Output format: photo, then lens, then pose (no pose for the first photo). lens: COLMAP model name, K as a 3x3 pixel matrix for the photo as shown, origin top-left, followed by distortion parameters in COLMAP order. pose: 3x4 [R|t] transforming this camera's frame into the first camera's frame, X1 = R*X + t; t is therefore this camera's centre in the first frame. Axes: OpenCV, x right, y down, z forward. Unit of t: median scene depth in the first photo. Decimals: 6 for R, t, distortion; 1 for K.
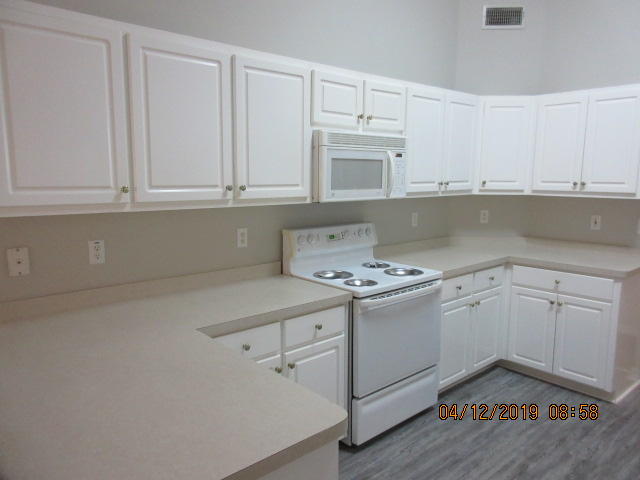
lens RADIAL K [[475.3, 0, 320.0], [0, 475.3, 240.0], [0, 0, 1]] dist [0.005581, -0.000462]
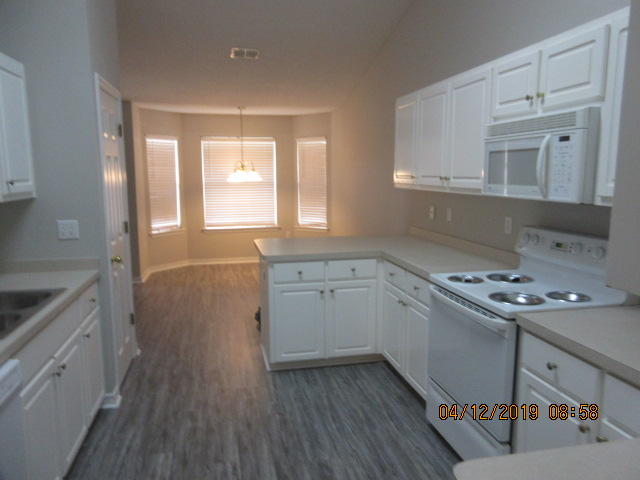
lens RADIAL K [[475.3, 0, 320.0], [0, 475.3, 240.0], [0, 0, 1]] dist [0.005581, -0.000462]
pose [[-0.484830, 0.119011, -0.866473, 0.909682], [-0.124050, 0.971326, 0.202824, -0.127017], [0.865766, 0.205821, -0.456165, 1.001545]]
